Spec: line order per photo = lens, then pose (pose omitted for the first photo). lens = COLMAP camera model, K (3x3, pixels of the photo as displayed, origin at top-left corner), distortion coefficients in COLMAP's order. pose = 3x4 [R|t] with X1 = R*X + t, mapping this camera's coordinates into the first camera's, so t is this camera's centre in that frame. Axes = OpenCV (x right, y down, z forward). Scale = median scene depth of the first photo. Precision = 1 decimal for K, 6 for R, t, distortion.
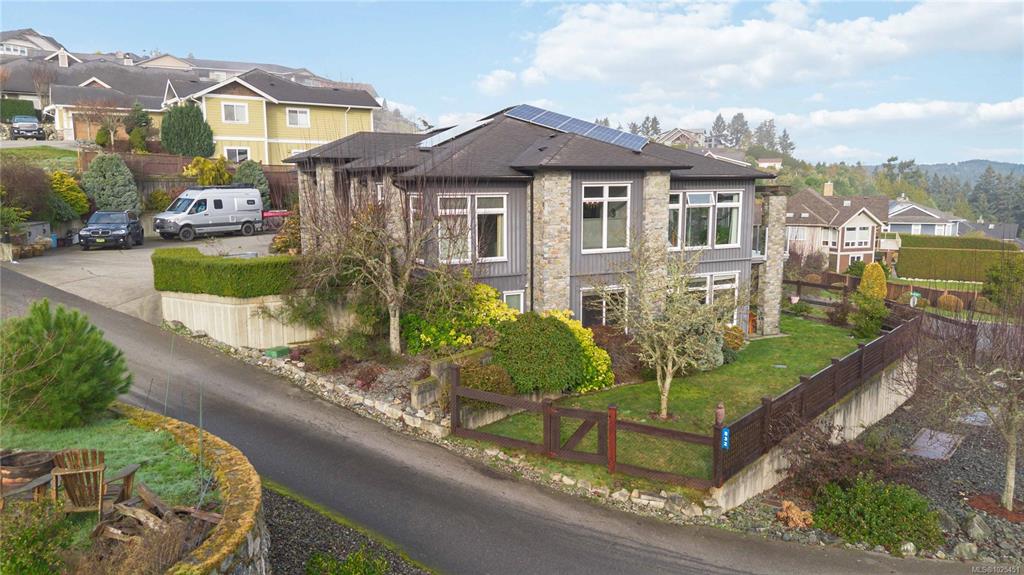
lens RADIAL K [[725.5, 0, 512.0], [0, 725.5, 287.5], [0, 0, 1]] dist [0.084768, -0.083308]
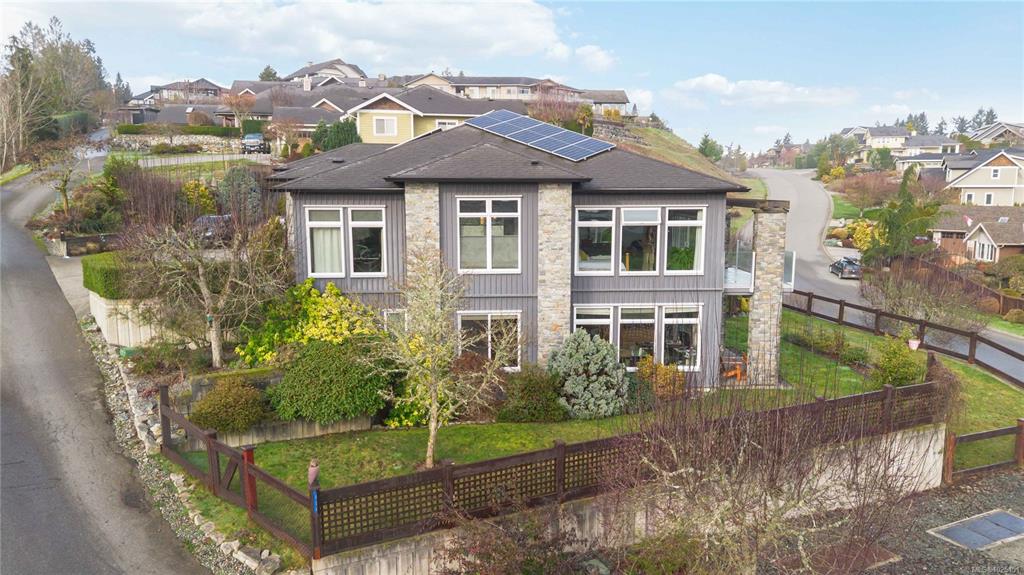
lens RADIAL K [[725.5, 0, 512.0], [0, 725.5, 287.5], [0, 0, 1]] dist [0.084768, -0.083308]
pose [[0.920120, 0.057474, -0.387397, 0.496885], [-0.060093, 0.998178, 0.005363, -0.037002], [0.386999, 0.018346, 0.921897, 0.180680]]
